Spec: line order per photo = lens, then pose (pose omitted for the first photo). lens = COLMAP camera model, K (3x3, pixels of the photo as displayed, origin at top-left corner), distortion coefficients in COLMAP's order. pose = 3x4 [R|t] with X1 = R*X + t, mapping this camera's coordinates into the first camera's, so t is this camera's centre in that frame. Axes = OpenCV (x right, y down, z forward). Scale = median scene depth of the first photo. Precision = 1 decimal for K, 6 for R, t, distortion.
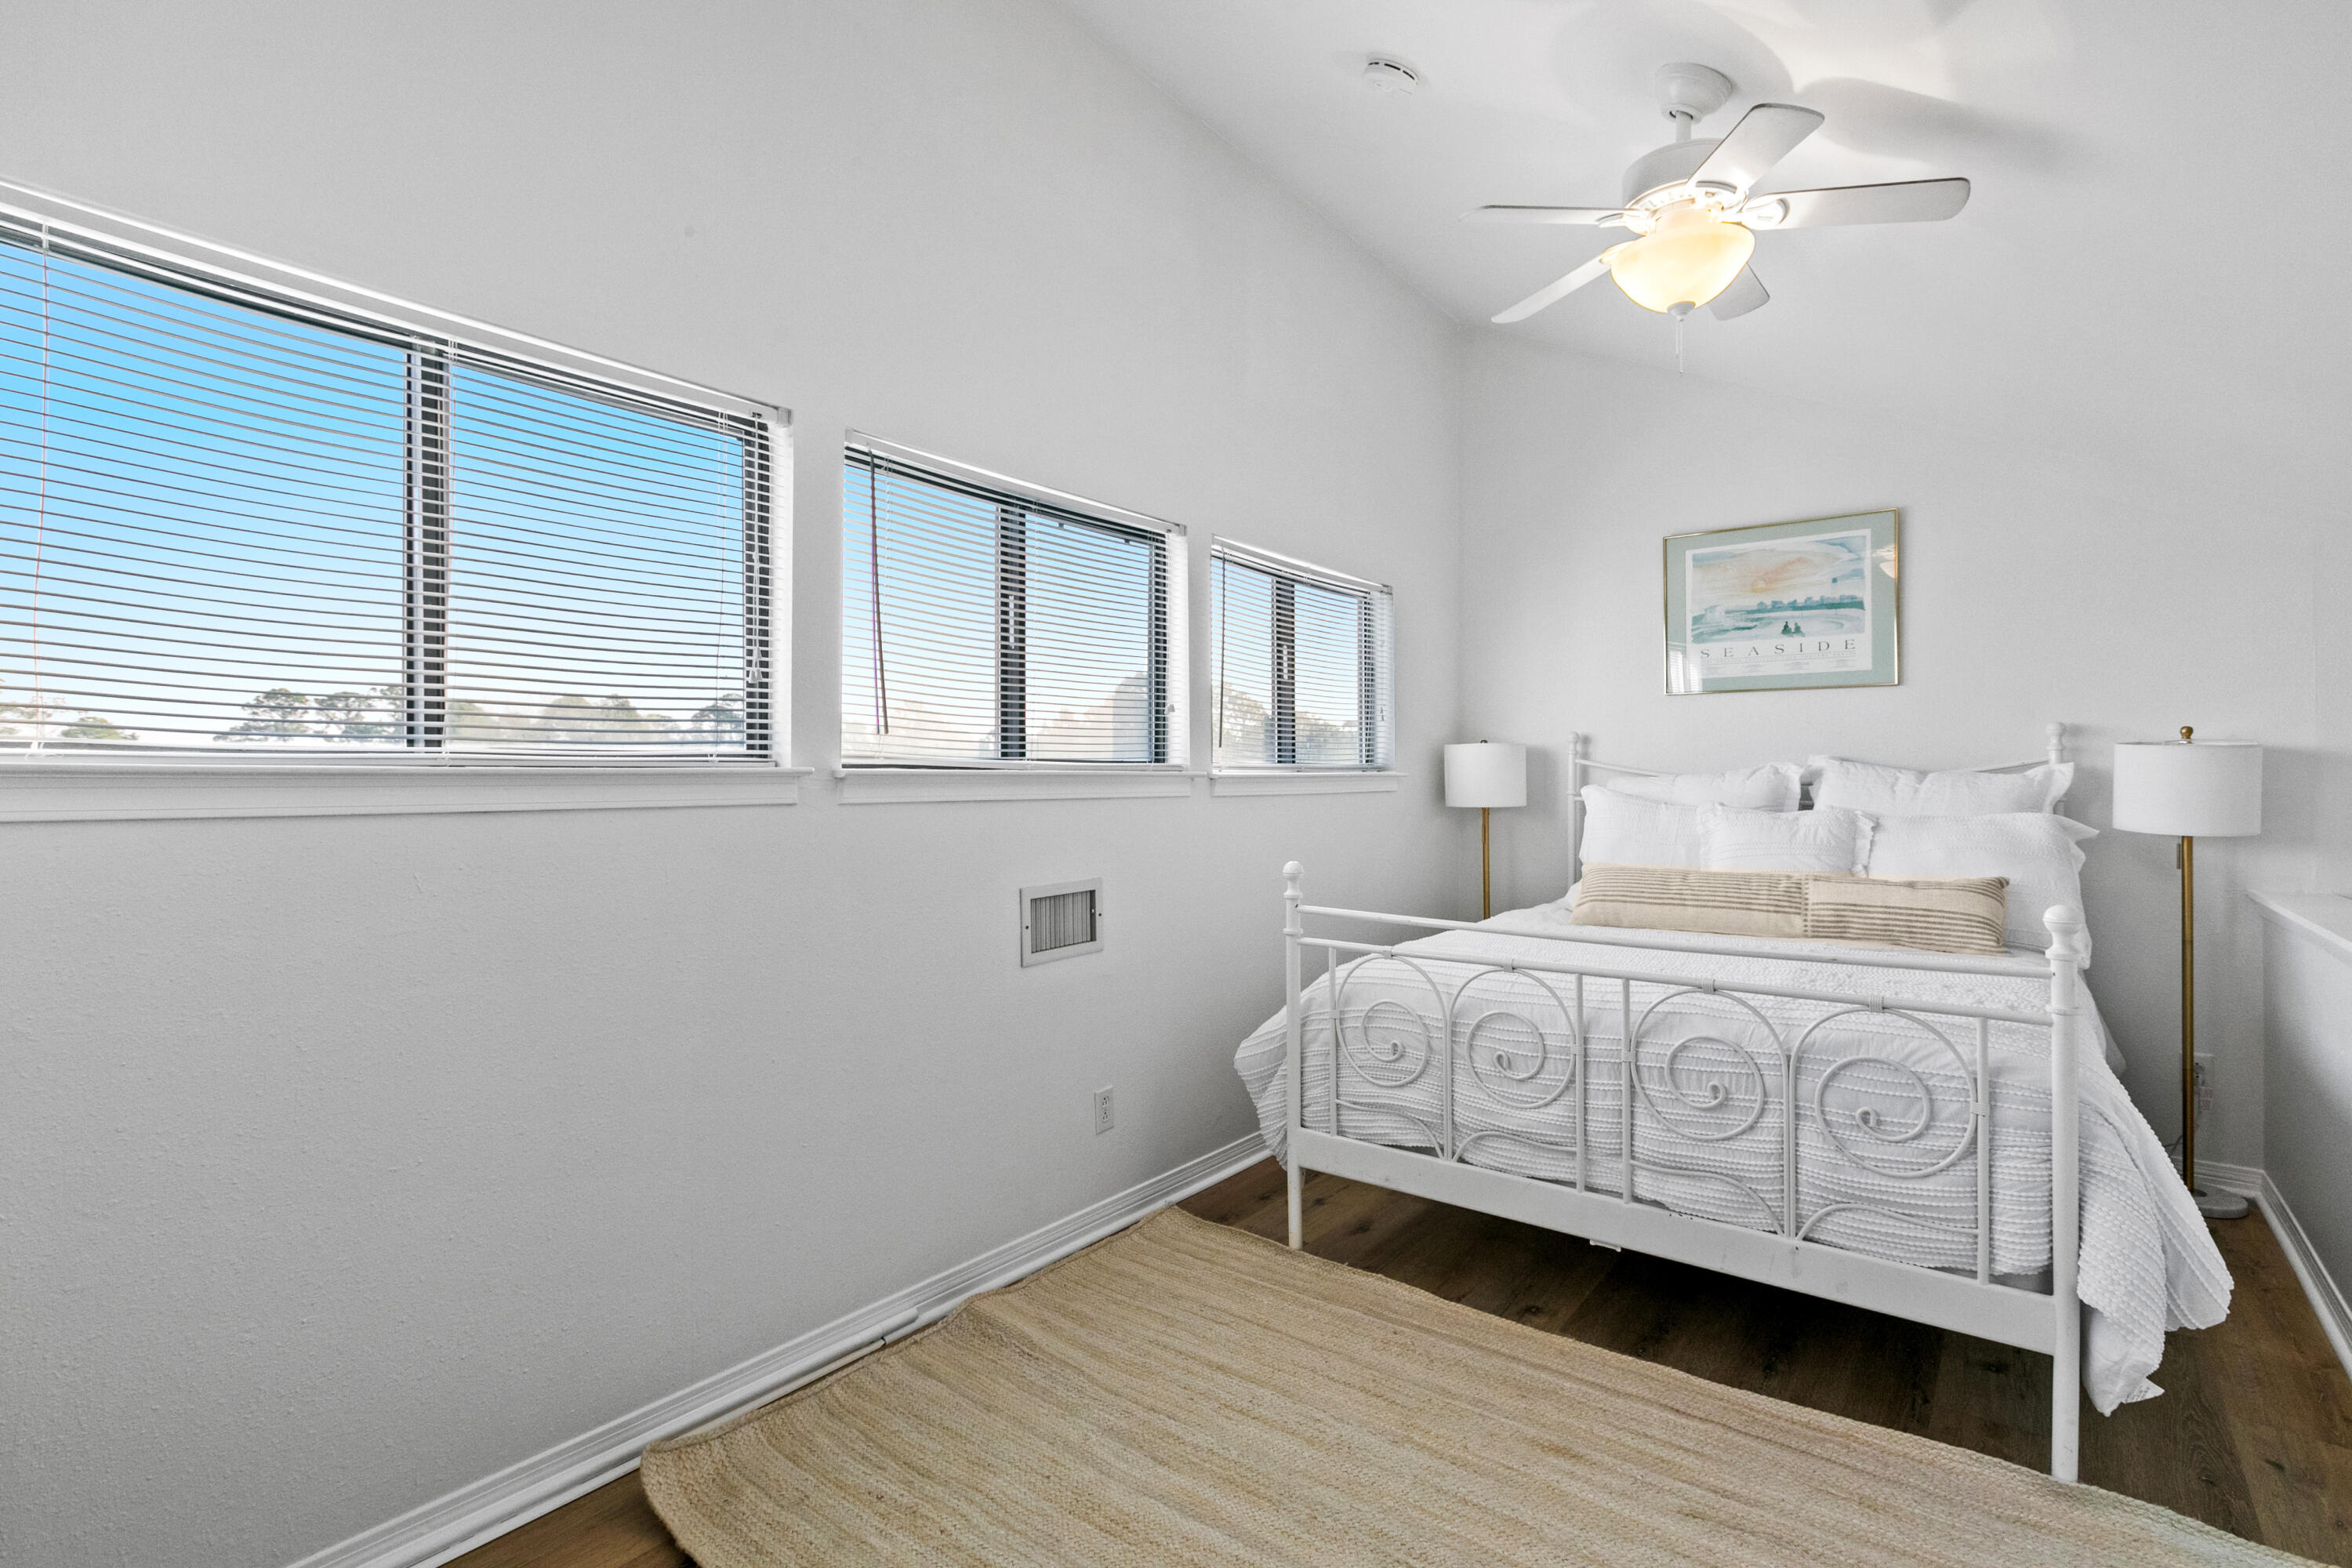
lens RADIAL K [[1091.8, 0, 1184.1], [0, 1091.8, 791.2], [0, 0, 1]] dist [-0.000158, 0.000311]
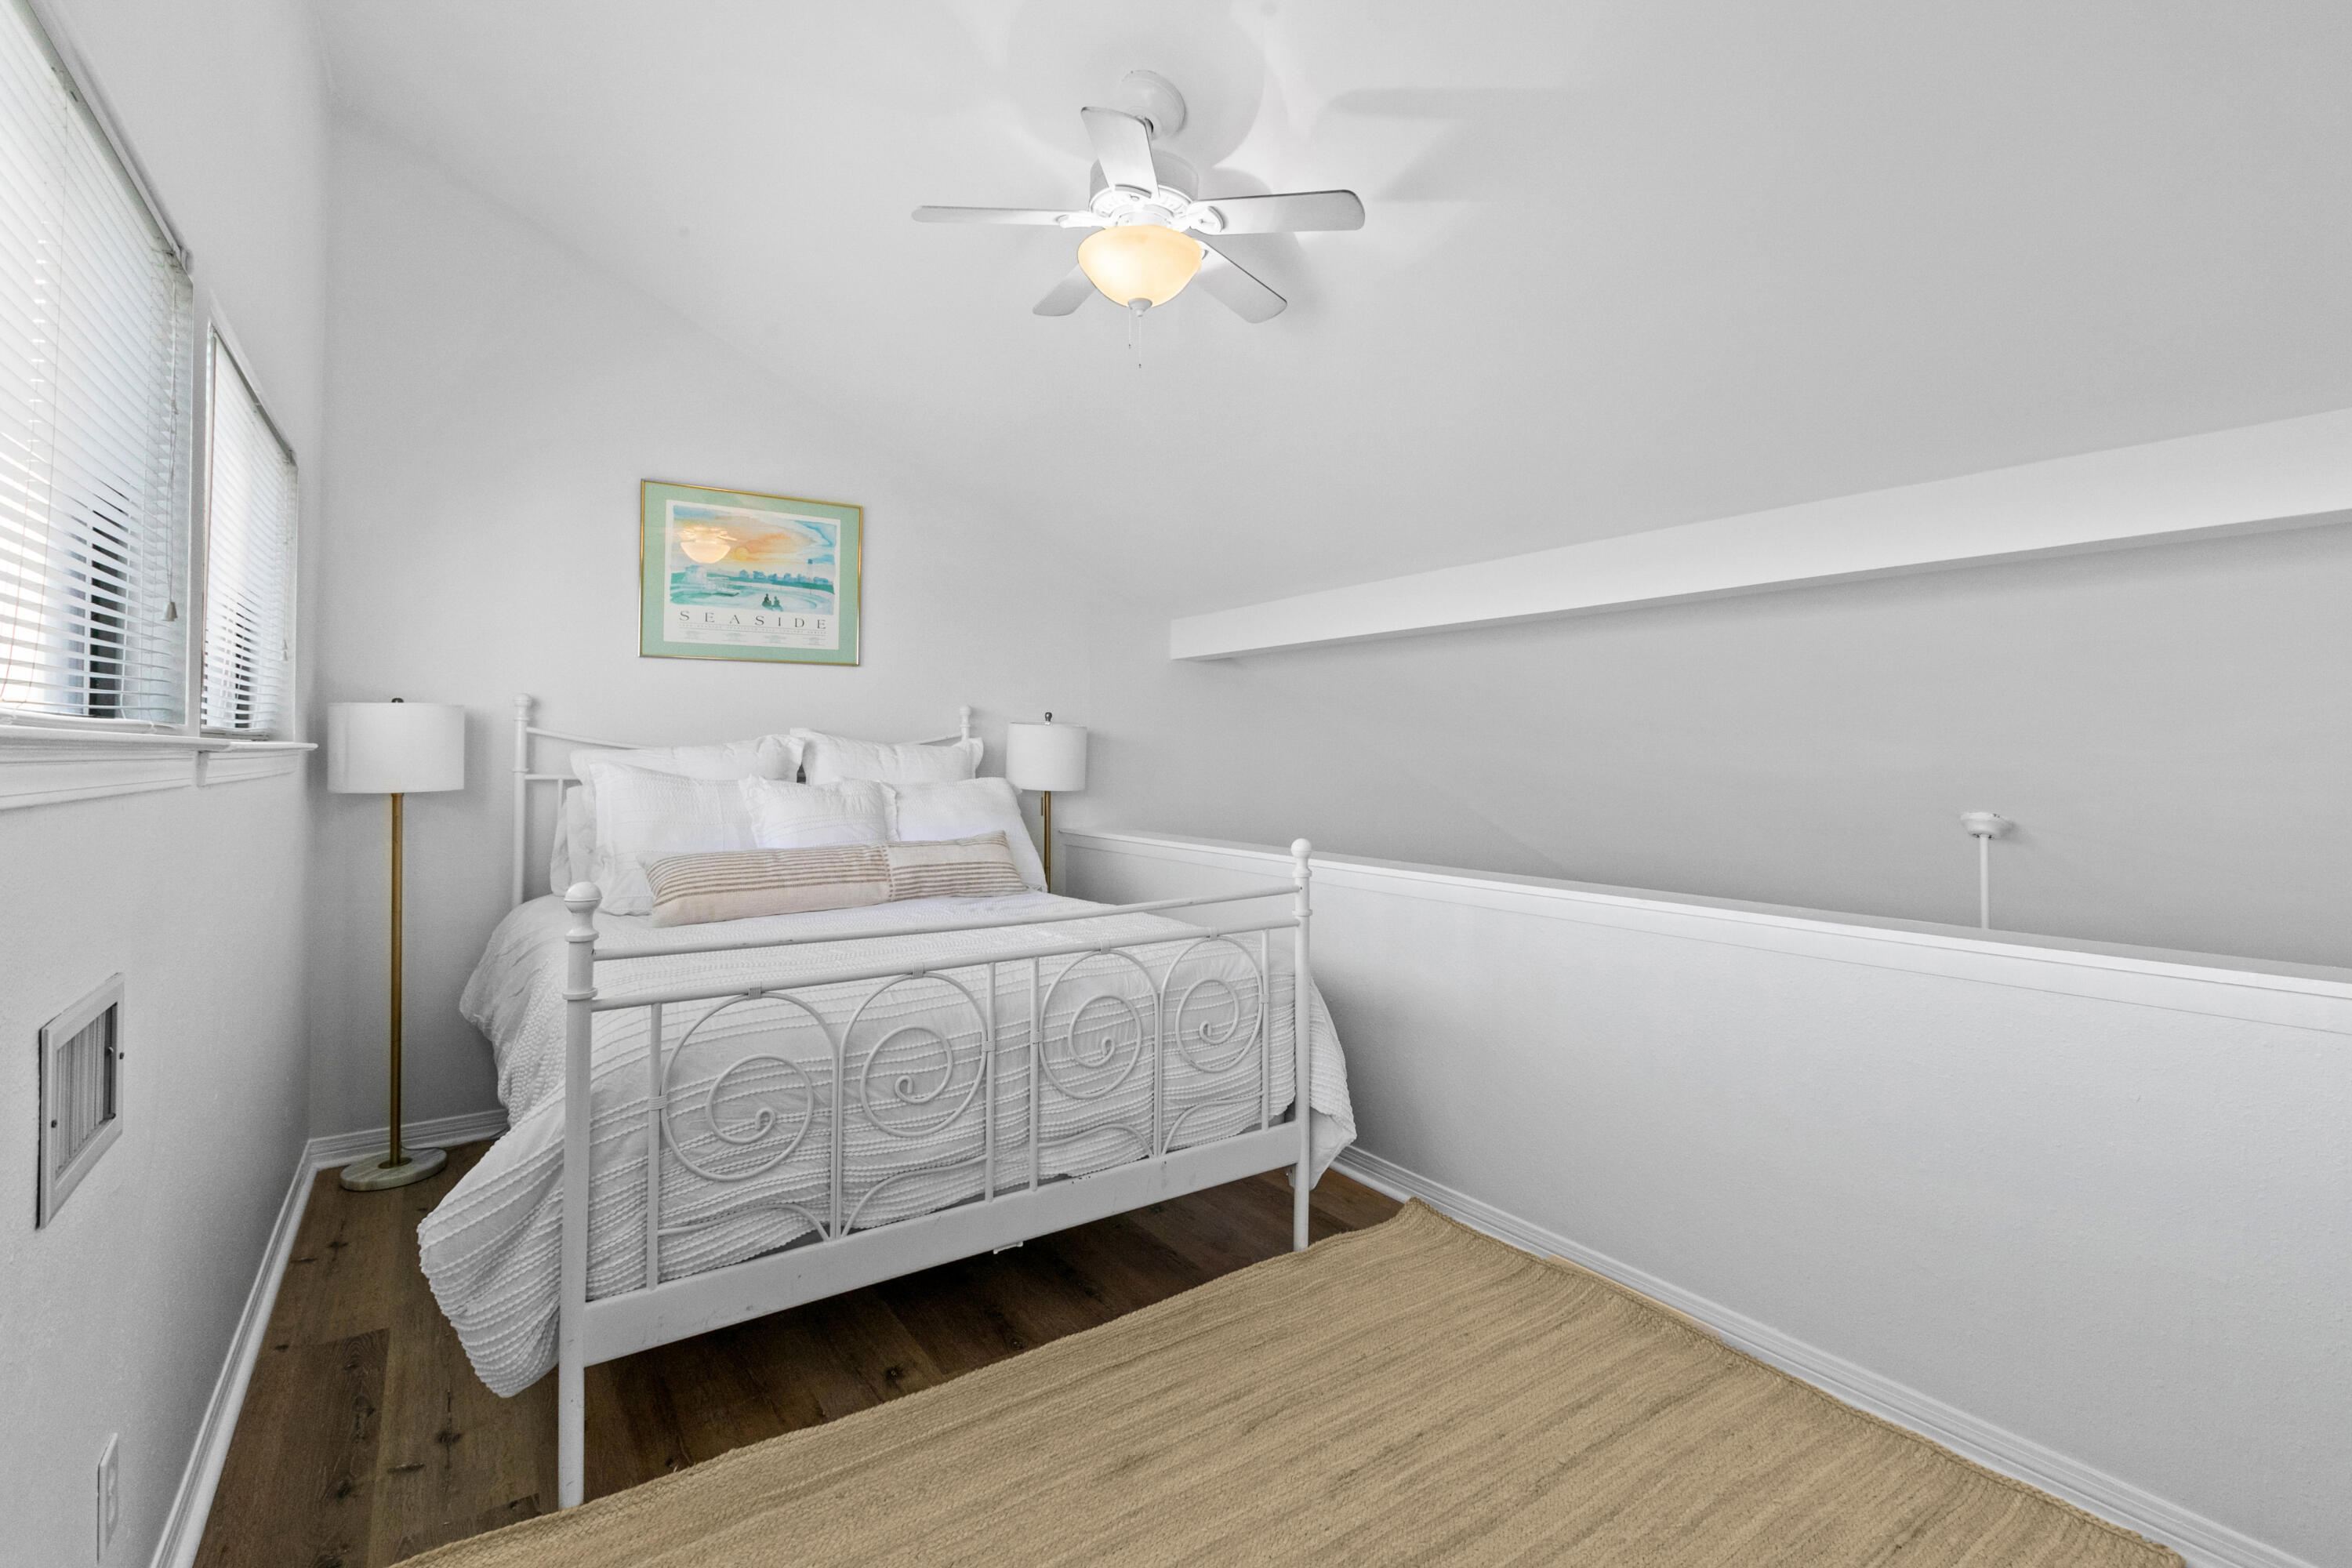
lens RADIAL K [[1079.0, 0, 1178.5], [0, 1079.0, 741.6], [0, 0, 1]] dist [0.000062, 0.000019]
pose [[0.314932, 0.006999, 0.949088, -0.416428], [0.014514, 0.999820, -0.012189, -0.004019], [-0.949003, 0.017613, 0.314774, 0.520193]]
